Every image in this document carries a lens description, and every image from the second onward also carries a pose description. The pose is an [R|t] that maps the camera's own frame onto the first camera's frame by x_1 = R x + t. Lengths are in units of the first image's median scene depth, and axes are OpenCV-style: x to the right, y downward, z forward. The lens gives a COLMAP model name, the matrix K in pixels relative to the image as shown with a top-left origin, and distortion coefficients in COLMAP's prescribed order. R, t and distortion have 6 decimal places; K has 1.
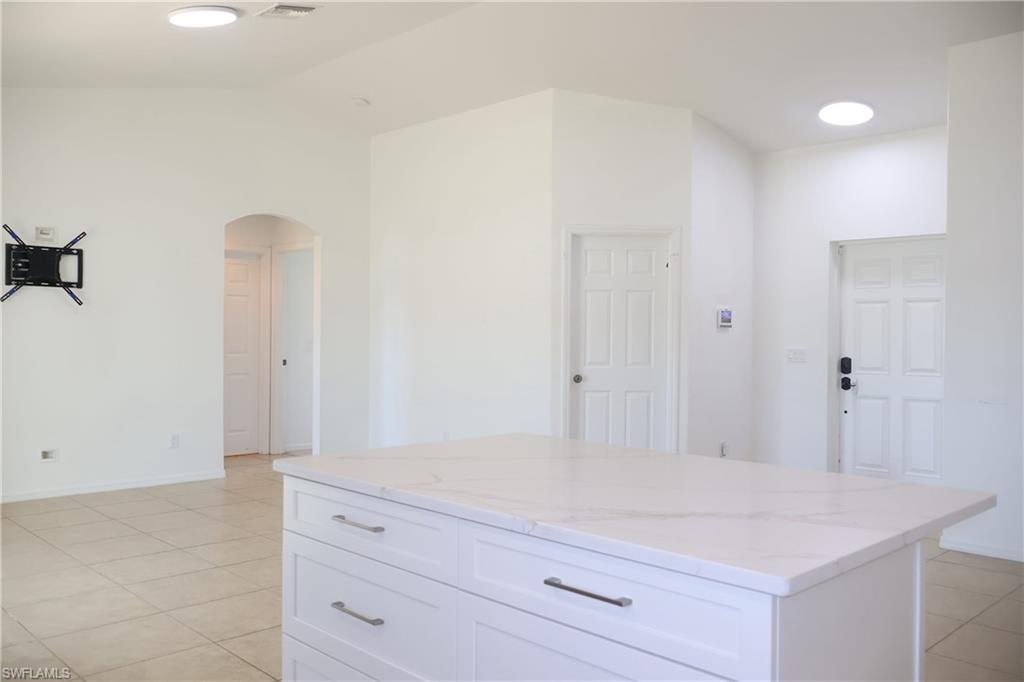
lens RADIAL K [[846.9, 0, 512.0], [0, 846.9, 341.0], [0, 0, 1]] dist [-0.008938, 0.004272]
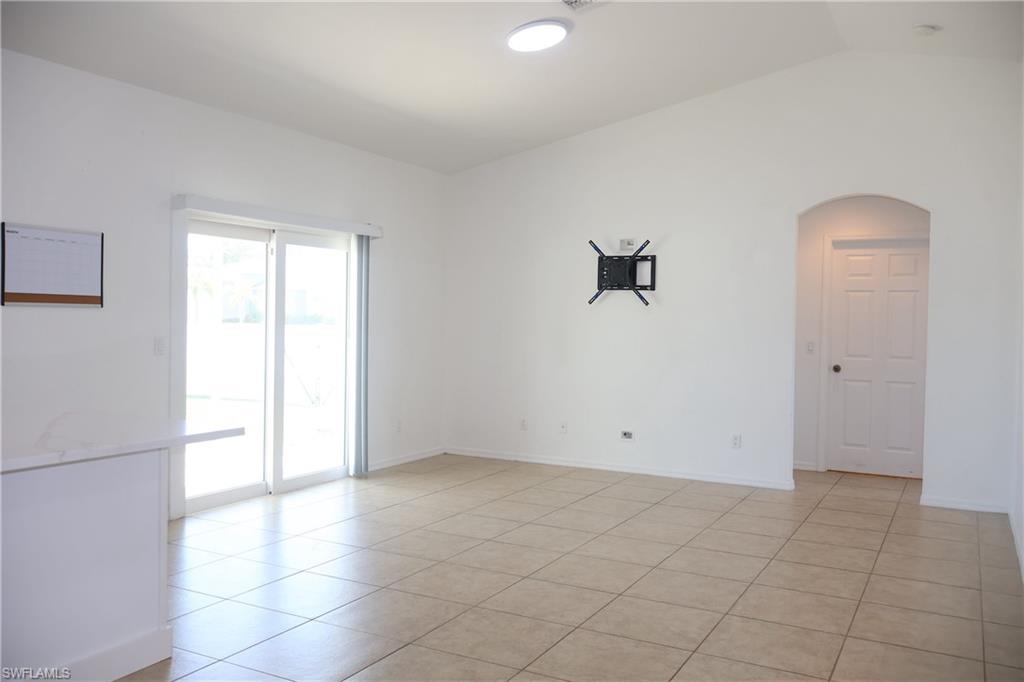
lens RADIAL K [[846.9, 0, 512.0], [0, 846.9, 341.0], [0, 0, 1]] dist [-0.008938, 0.004272]
pose [[0.299055, 0.022396, -0.953973, 0.507007], [-0.027152, 0.999519, 0.014953, -0.007286], [0.953849, 0.021430, 0.299520, 0.493753]]
